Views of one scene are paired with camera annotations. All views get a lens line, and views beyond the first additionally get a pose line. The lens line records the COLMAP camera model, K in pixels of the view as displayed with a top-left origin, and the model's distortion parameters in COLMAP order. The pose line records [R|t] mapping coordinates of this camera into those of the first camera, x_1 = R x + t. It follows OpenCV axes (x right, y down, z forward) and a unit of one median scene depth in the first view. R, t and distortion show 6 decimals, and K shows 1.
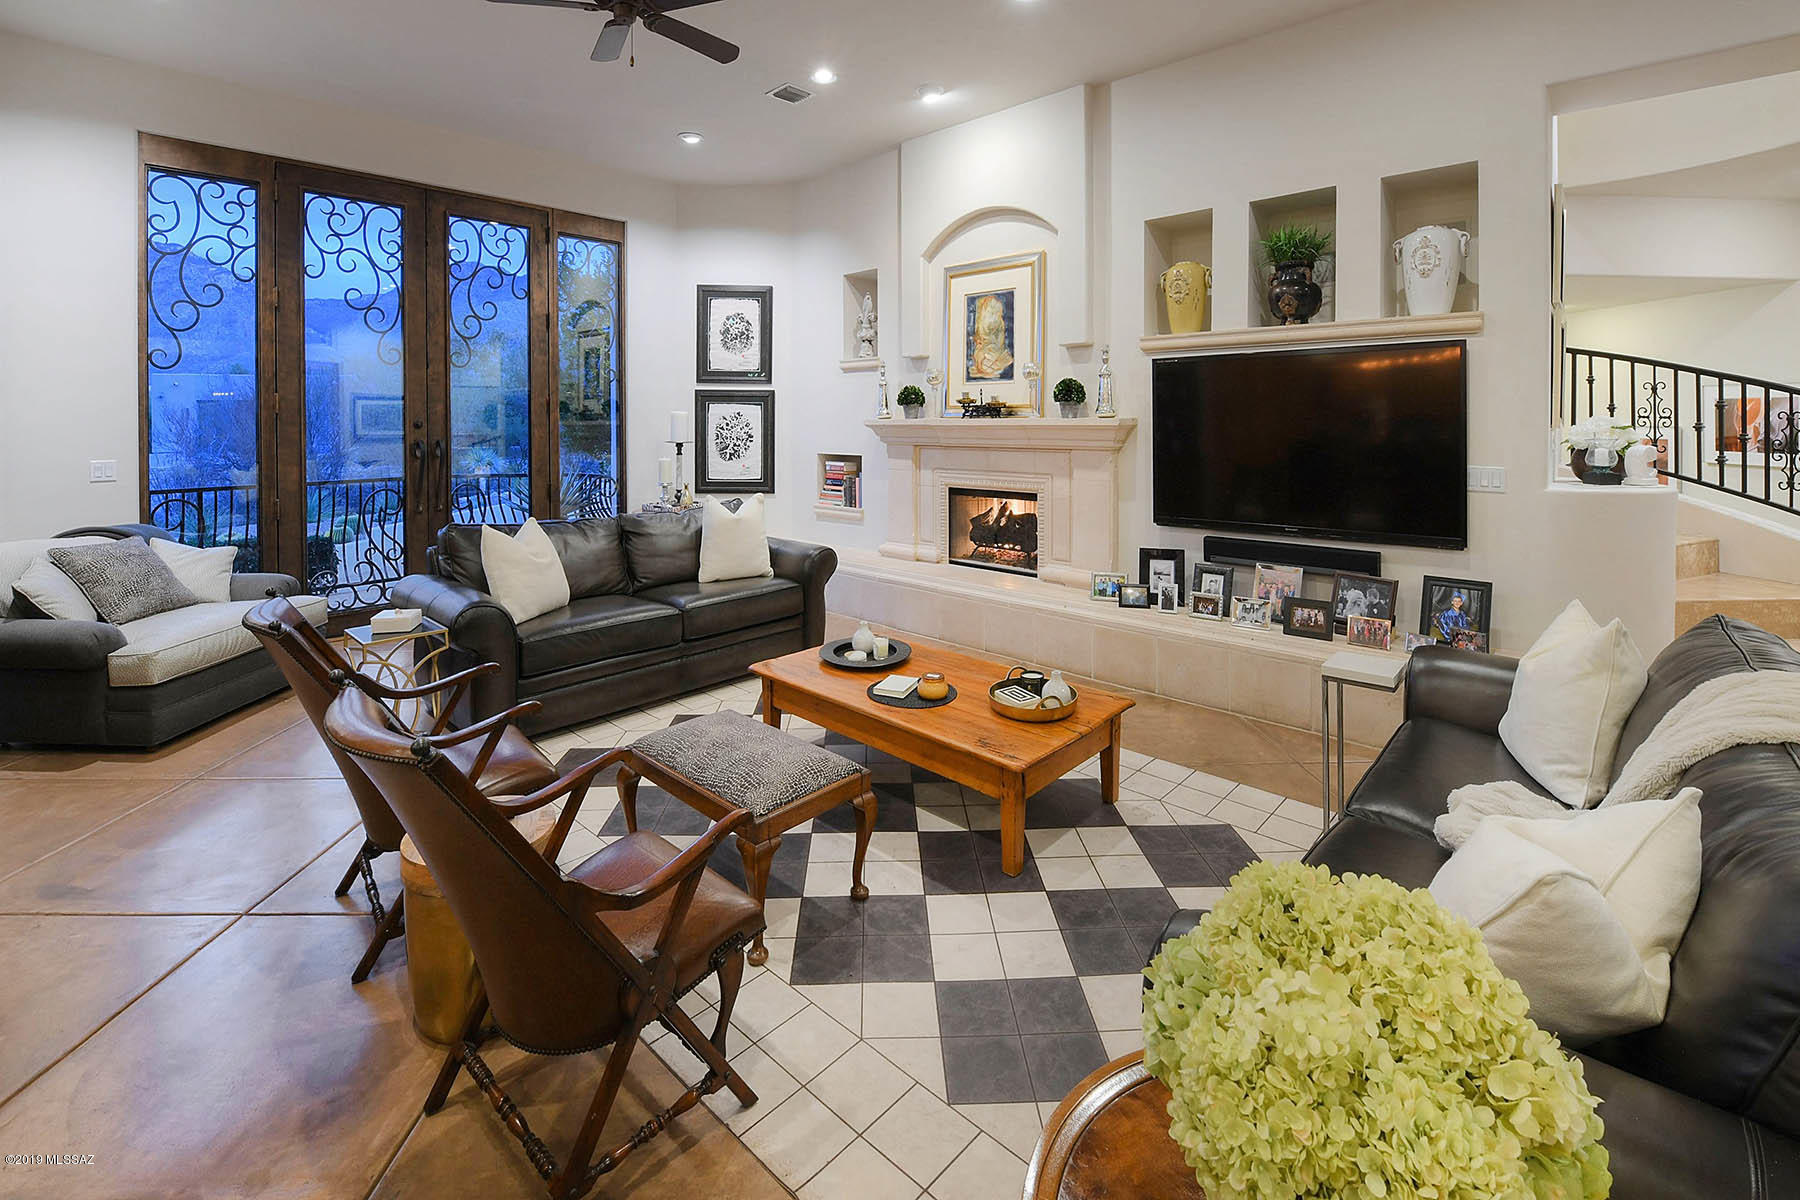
lens RADIAL K [[814.6, 0, 858.9], [0, 814.6, 443.5], [0, 0, 1]] dist [-0.016342, 0.000871]
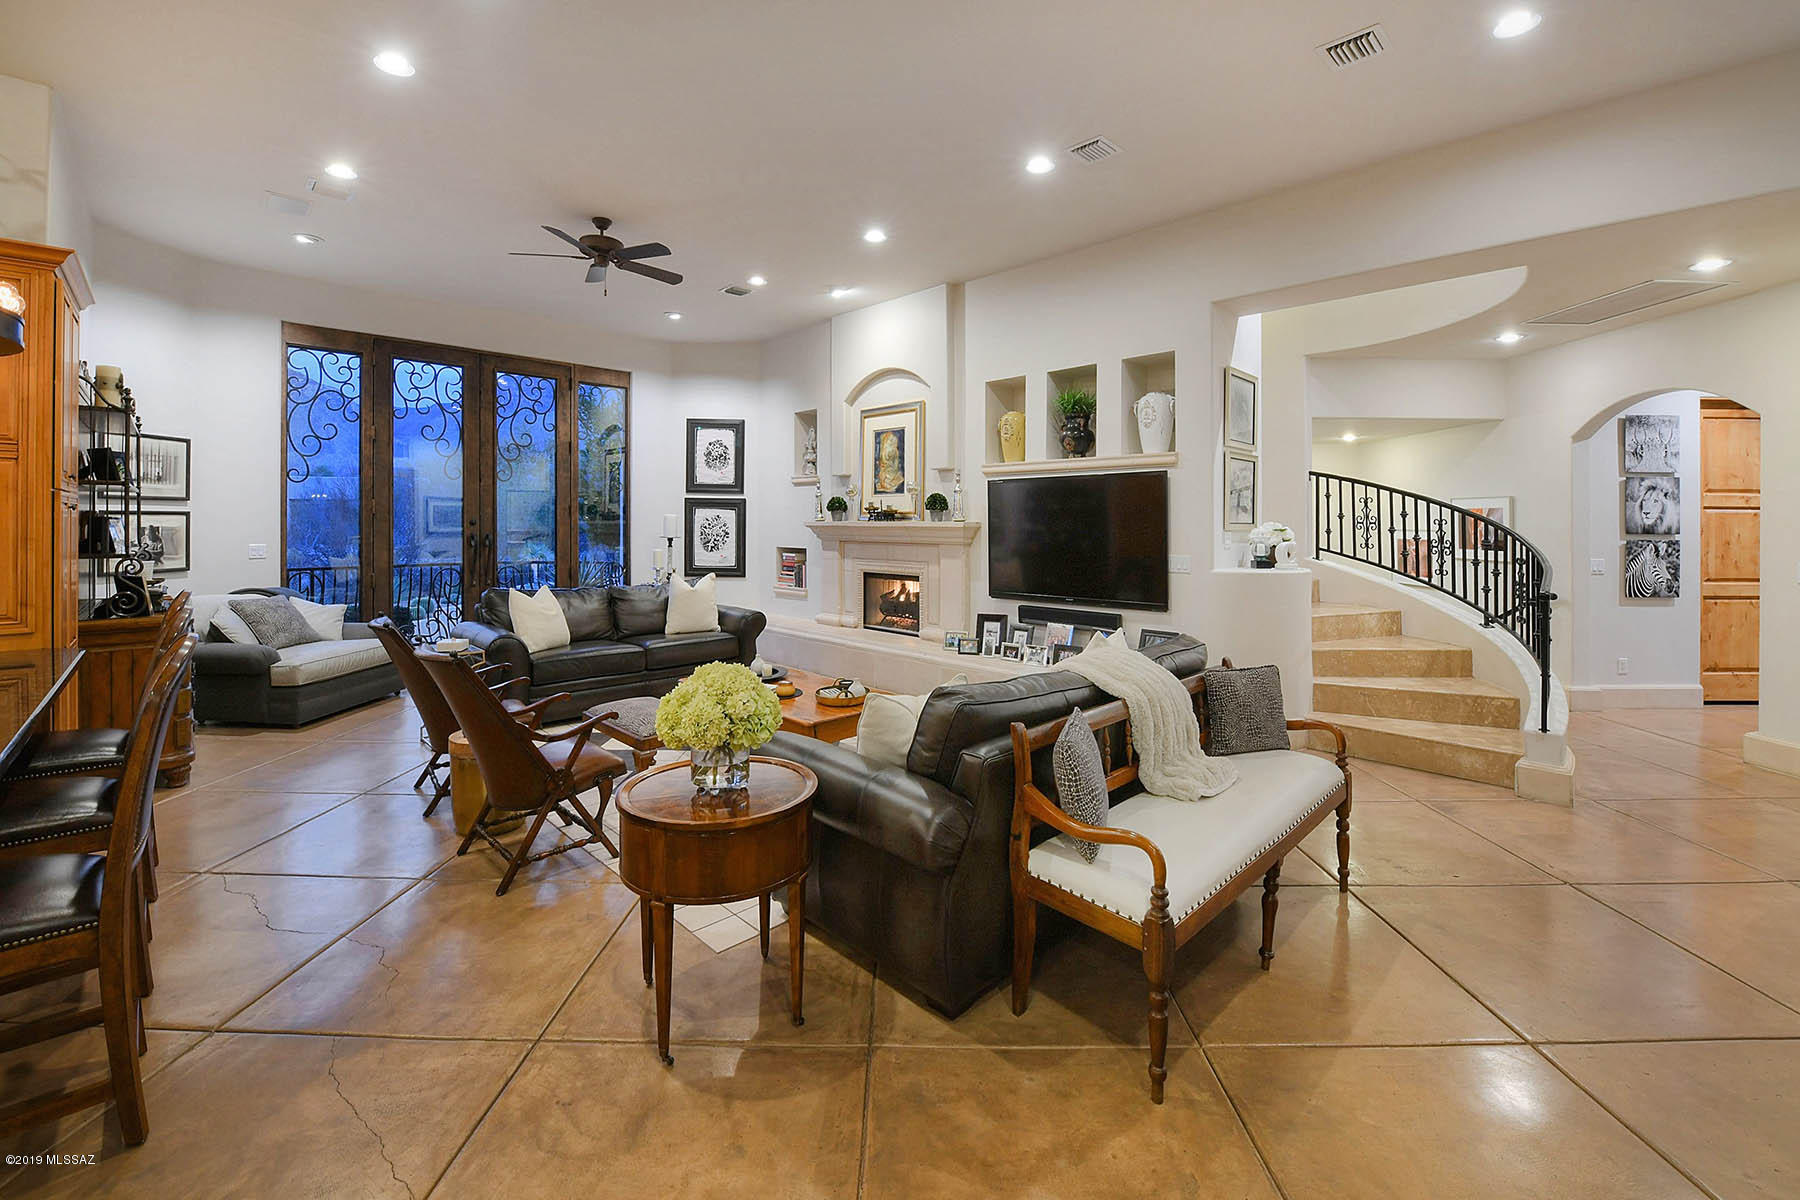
lens RADIAL K [[752.9, 0, 879.0], [0, 752.9, 536.6], [0, 0, 1]] dist [-0.002225, -0.000390]
pose [[0.999861, 0.007184, -0.015019, 0.182307], [-0.007320, 0.999932, -0.009034, 0.007393], [0.014953, 0.009143, 0.999846, -0.296937]]
